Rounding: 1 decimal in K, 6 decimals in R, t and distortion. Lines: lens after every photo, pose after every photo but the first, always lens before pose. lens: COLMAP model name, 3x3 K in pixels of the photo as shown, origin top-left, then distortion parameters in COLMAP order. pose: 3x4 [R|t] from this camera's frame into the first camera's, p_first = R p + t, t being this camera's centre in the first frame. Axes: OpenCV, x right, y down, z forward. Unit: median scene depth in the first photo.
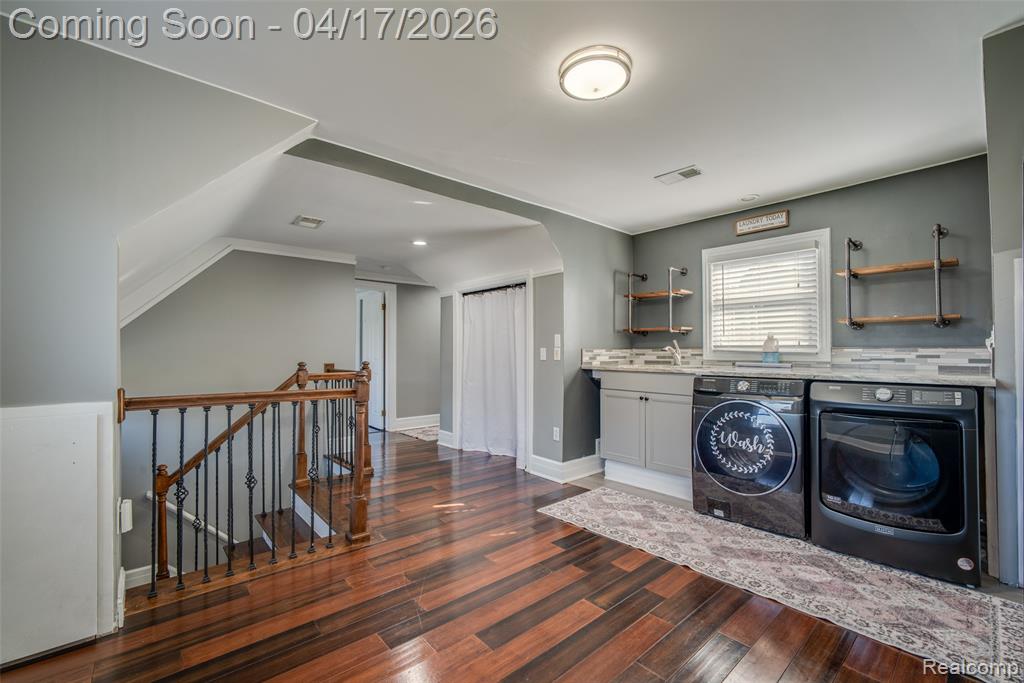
lens RADIAL K [[428.6, 0, 512.1], [0, 428.6, 346.4], [0, 0, 1]] dist [-0.013017, 0.003758]
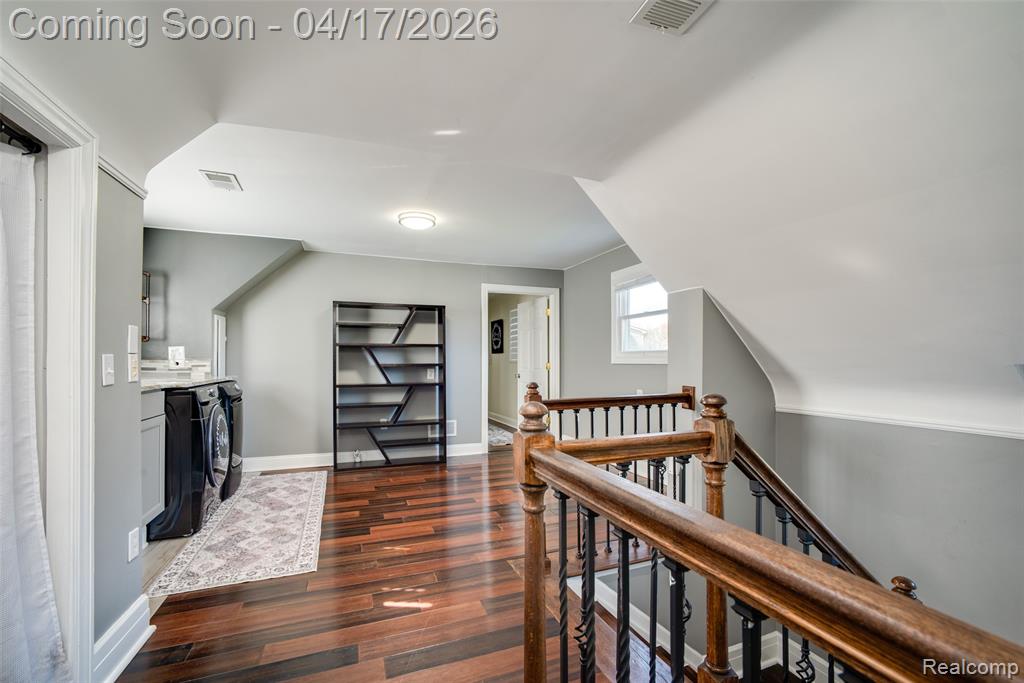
lens RADIAL K [[428.6, 0, 512.0], [0, 428.6, 350.3], [0, 0, 1]] dist [-0.013017, 0.003758]
pose [[-0.932989, 0.021169, 0.359282, -0.636690], [0.010431, 0.999440, -0.031799, 0.031060], [-0.359754, -0.025920, -0.932687, 1.875578]]
